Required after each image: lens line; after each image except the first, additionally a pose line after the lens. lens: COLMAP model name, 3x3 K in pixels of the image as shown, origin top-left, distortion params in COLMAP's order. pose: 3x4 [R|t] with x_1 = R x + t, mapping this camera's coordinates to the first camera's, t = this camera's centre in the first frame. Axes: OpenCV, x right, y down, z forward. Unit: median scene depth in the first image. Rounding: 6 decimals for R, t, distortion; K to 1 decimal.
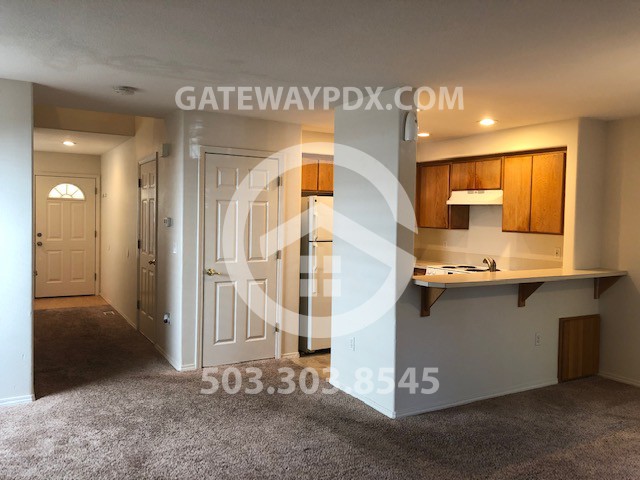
lens RADIAL K [[528.1, 0, 318.8], [0, 528.1, 233.6], [0, 0, 1]] dist [0.034931, -0.025740]
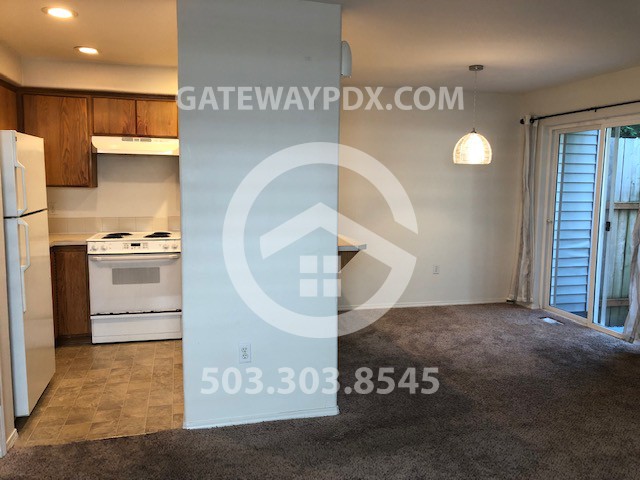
lens RADIAL K [[528.1, 0, 322.8], [0, 528.1, 235.6], [0, 0, 1]] dist [0.034931, -0.025740]
pose [[0.269201, -0.114731, 0.956226, -0.446882], [0.029824, 0.993396, 0.110795, -0.015764], [-0.962622, -0.001307, 0.270845, 0.560336]]
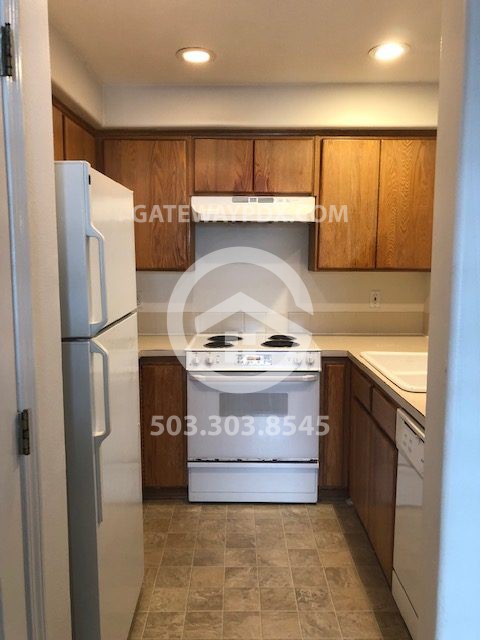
lens RADIAL K [[528.1, 0, 239.8], [0, 528.1, 314.8], [0, 0, 1]] dist [0.034931, -0.025740]
pose [[0.505215, -0.111068, 0.855816, -0.199635], [0.041045, 0.993654, 0.104727, -0.020001], [-0.862017, -0.017783, 0.506568, 0.805267]]
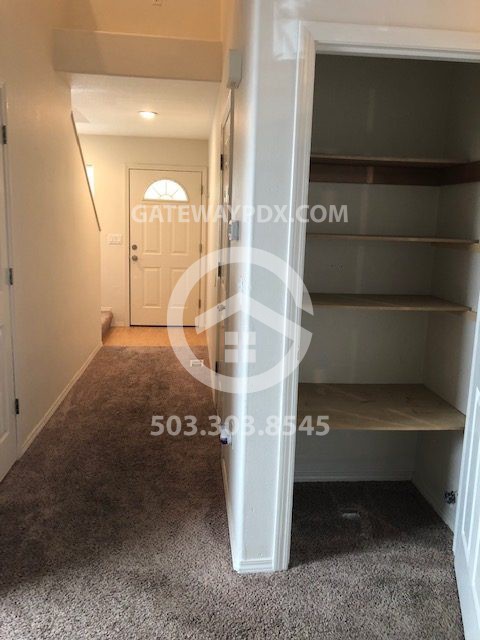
lens RADIAL K [[528.1, 0, 235.7], [0, 528.1, 318.2], [0, 0, 1]] dist [0.034931, -0.025740]
pose [[0.905294, 0.082024, -0.416790, -0.084529], [-0.025895, 0.990012, 0.138588, -0.009639], [0.423995, -0.114670, 0.898376, 0.555988]]
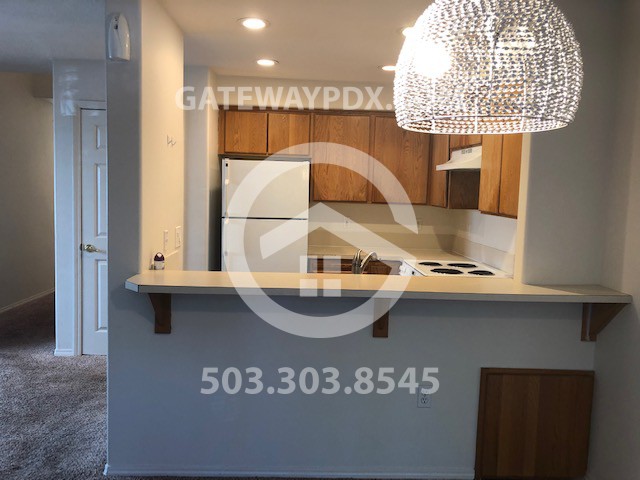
lens RADIAL K [[528.1, 0, 319.5], [0, 528.1, 238.8], [0, 0, 1]] dist [0.034931, -0.025740]
pose [[0.881252, 0.052467, -0.469725, 0.487418], [-0.029099, 0.997957, 0.056876, -0.002564], [0.471749, -0.036454, 0.880979, 0.376216]]
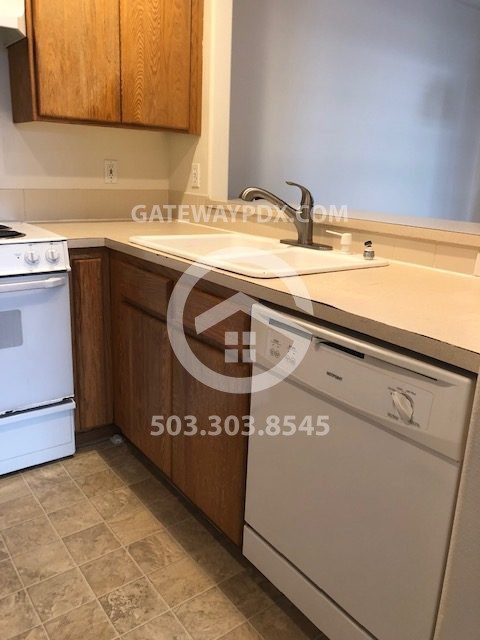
lens RADIAL K [[528.1, 0, 239.0], [0, 528.1, 308.4], [0, 0, 1]] dist [0.034931, -0.025740]
pose [[-0.109901, -0.275647, 0.954956, -0.069040], [0.001513, 0.960728, 0.277487, 0.021574], [-0.993941, 0.031941, -0.105168, 0.930326]]
